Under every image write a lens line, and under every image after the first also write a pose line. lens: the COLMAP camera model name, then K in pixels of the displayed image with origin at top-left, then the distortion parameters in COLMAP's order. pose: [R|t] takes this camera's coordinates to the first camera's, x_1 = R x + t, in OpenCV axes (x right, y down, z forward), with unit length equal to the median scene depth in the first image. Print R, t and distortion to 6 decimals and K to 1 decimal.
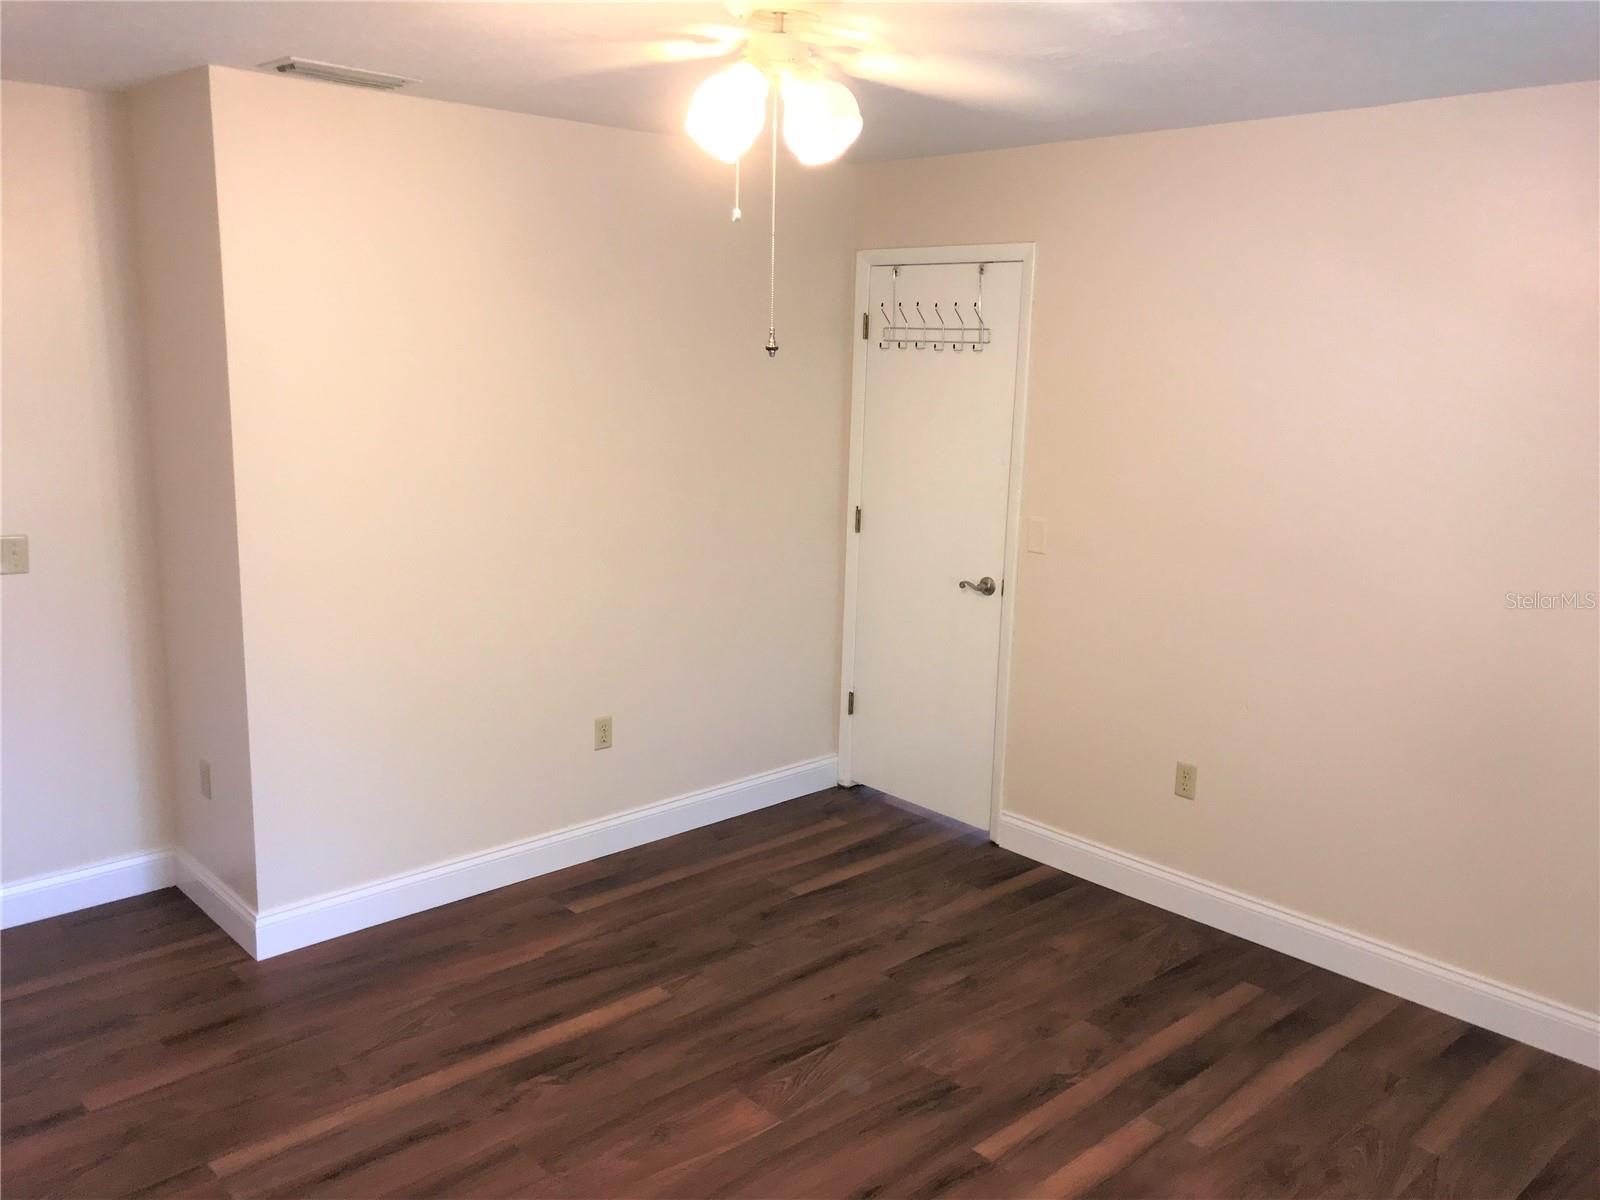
lens RADIAL K [[1316.4, 0, 788.3], [0, 1316.4, 590.1], [0, 0, 1]] dist [0.049993, -0.044048]
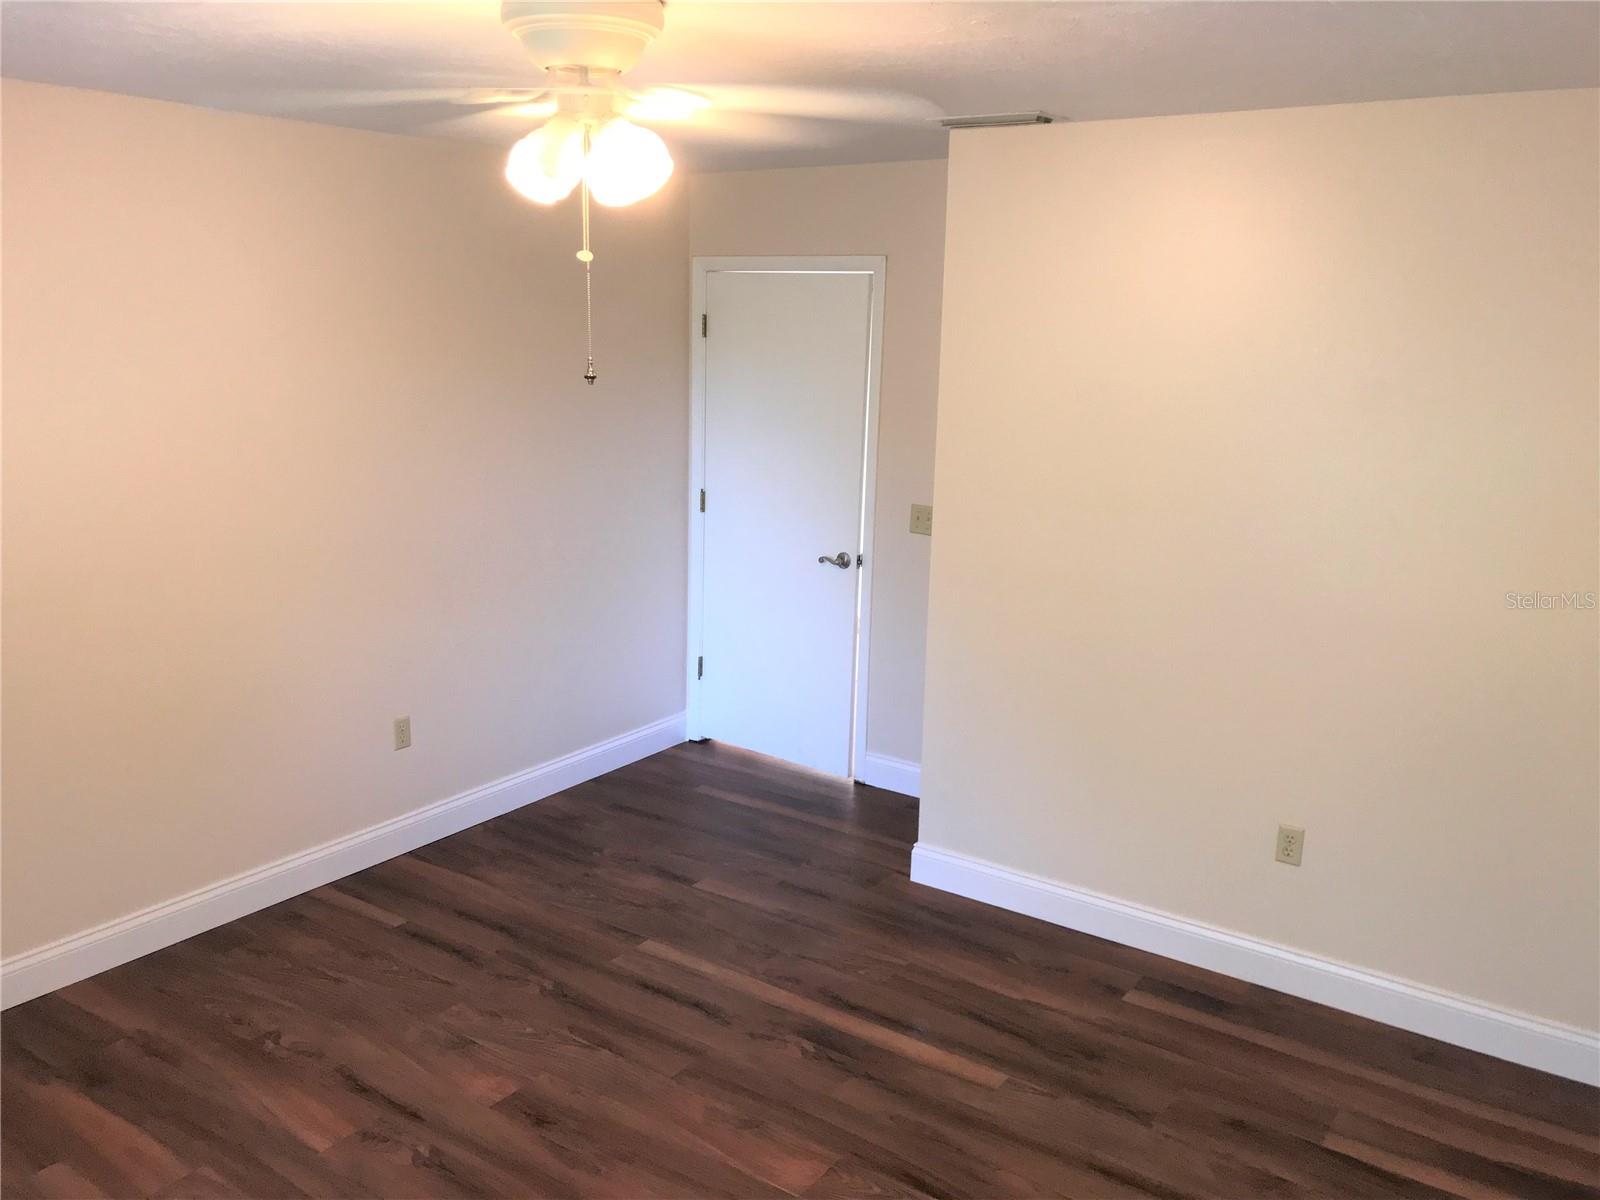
lens RADIAL K [[1316.4, 0, 788.3], [0, 1316.4, 590.1], [0, 0, 1]] dist [0.049993, -0.044048]
pose [[0.232096, 0.196785, -0.952579, 0.689590], [-0.206078, 0.967039, 0.149561, -0.133973], [0.950612, 0.161593, 0.264999, 0.572948]]
